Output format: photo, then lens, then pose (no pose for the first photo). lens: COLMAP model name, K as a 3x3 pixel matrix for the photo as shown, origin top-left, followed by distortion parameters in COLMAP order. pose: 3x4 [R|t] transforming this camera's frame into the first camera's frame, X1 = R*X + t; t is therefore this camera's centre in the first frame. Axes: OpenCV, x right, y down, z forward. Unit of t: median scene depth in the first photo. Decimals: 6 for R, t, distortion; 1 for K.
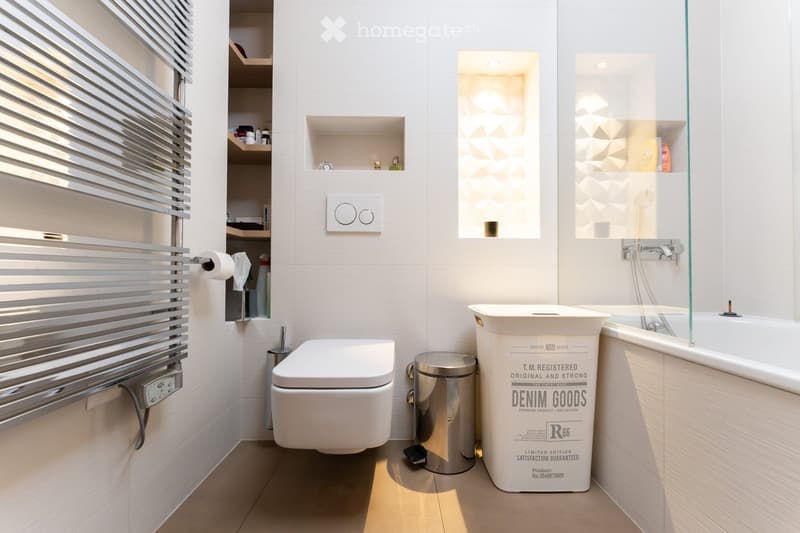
lens RADIAL K [[322.7, 0, 402.4], [0, 322.7, 266.9], [0, 0, 1]] dist [0.000108, -0.000340]
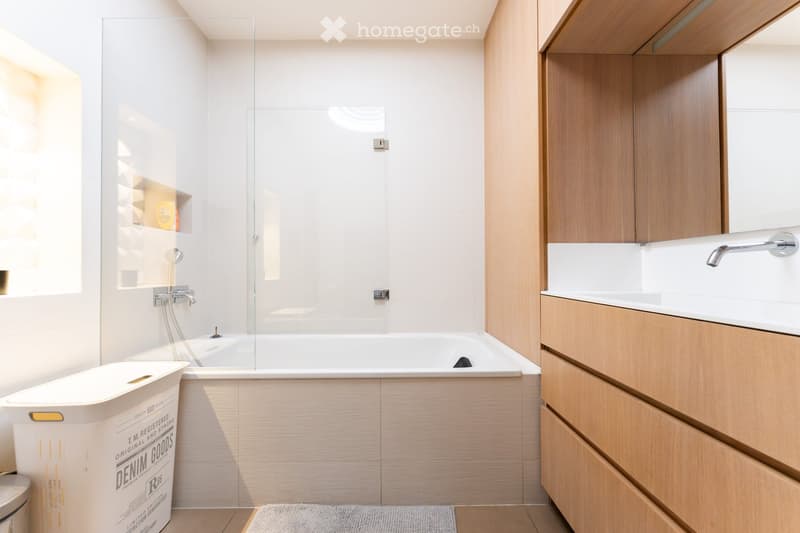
lens RADIAL K [[322.7, 0, 400.9], [0, 322.7, 267.0], [0, 0, 1]] dist [0.000108, -0.000340]
pose [[0.000537, 0.004632, 0.999989, -0.599172], [-0.014709, 0.999881, -0.004624, -0.223261], [-0.999892, -0.014706, 0.000605, 0.183359]]
